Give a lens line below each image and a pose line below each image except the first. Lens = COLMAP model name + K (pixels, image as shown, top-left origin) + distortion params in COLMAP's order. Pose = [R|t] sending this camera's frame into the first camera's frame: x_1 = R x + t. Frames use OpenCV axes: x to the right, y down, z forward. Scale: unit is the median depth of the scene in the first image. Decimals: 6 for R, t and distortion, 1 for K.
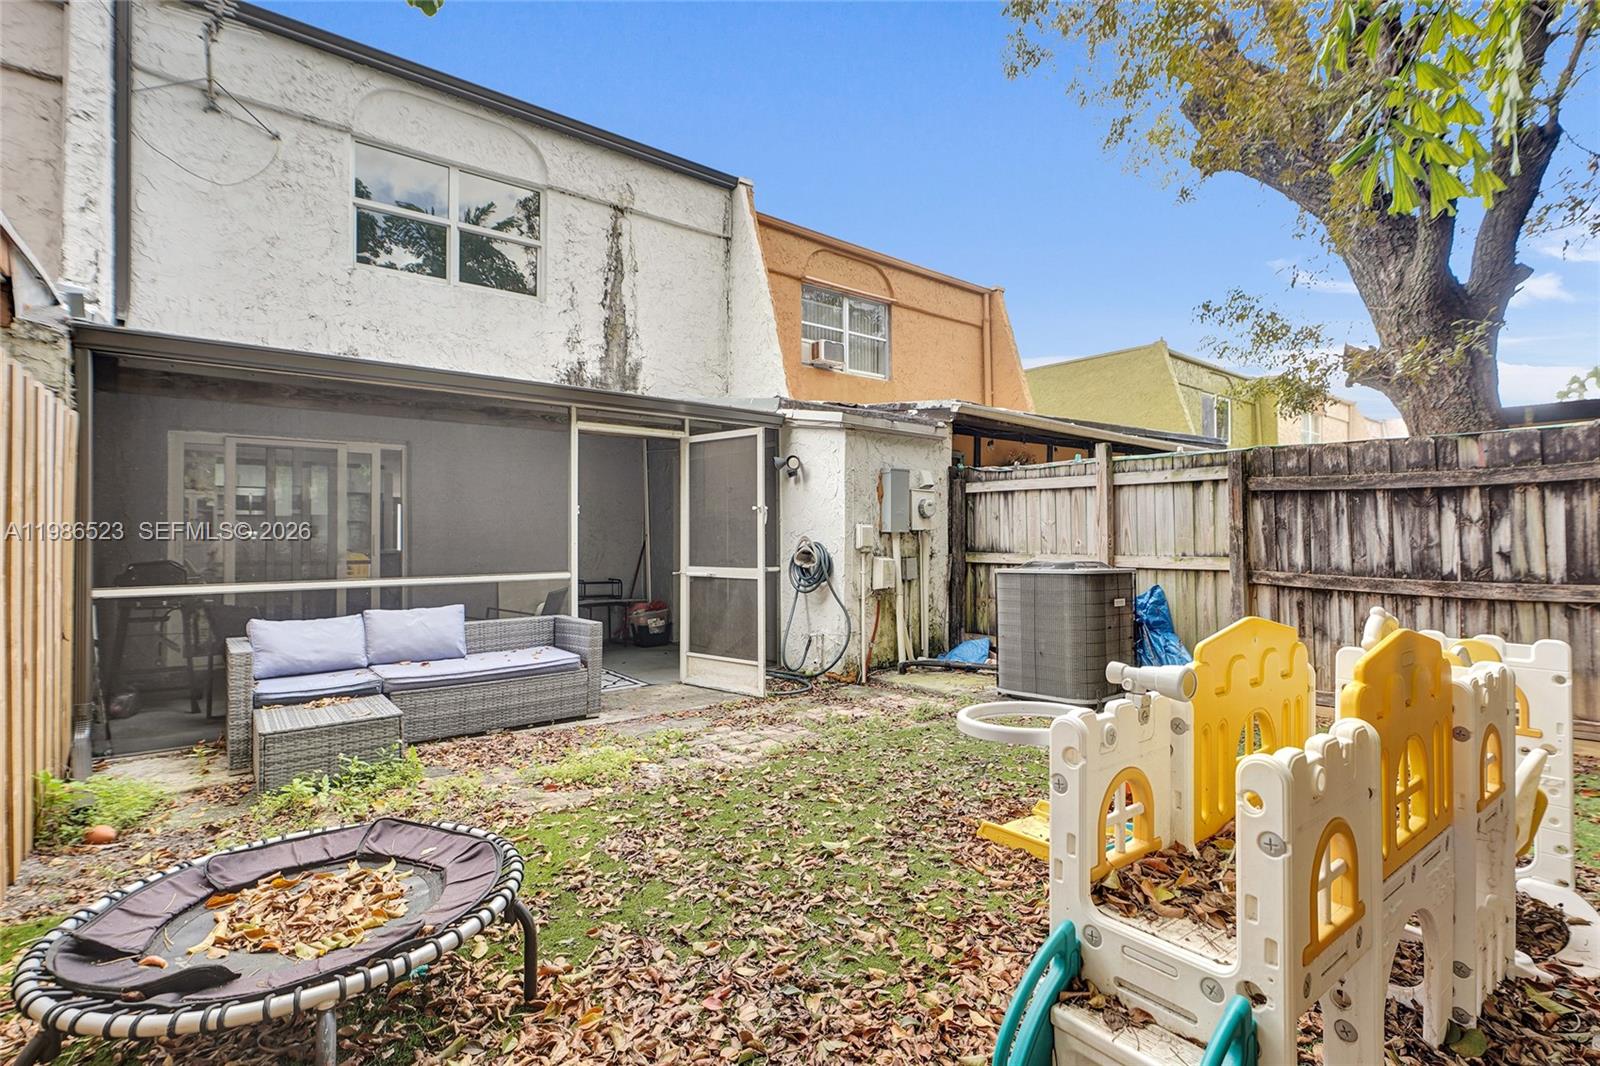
lens RADIAL K [[739.7, 0, 799.4], [0, 739.7, 526.6], [0, 0, 1]] dist [-0.009369, 0.004559]
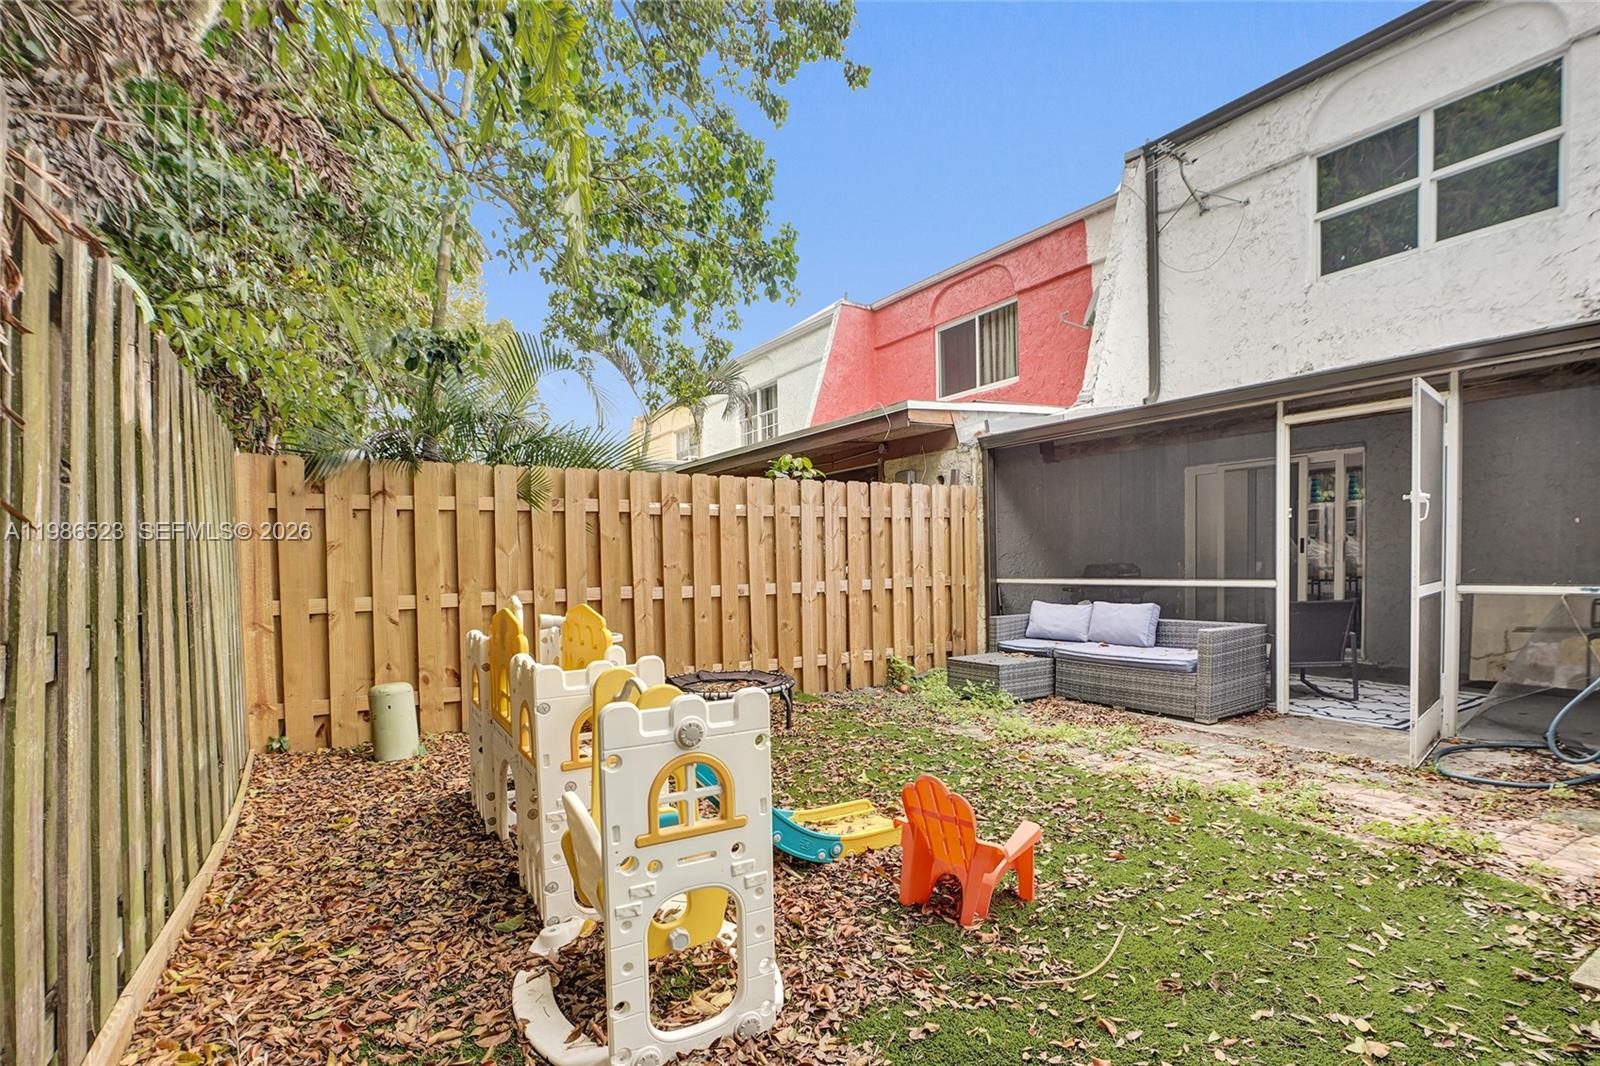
lens RADIAL K [[739.7, 0, 826.4], [0, 739.7, 580.1], [0, 0, 1]] dist [-0.009369, 0.004559]
pose [[-0.050232, 0.032510, -0.998208, 0.648920], [0.037071, 0.998842, 0.030666, 0.011528], [0.998049, -0.035465, -0.051379, 0.474135]]
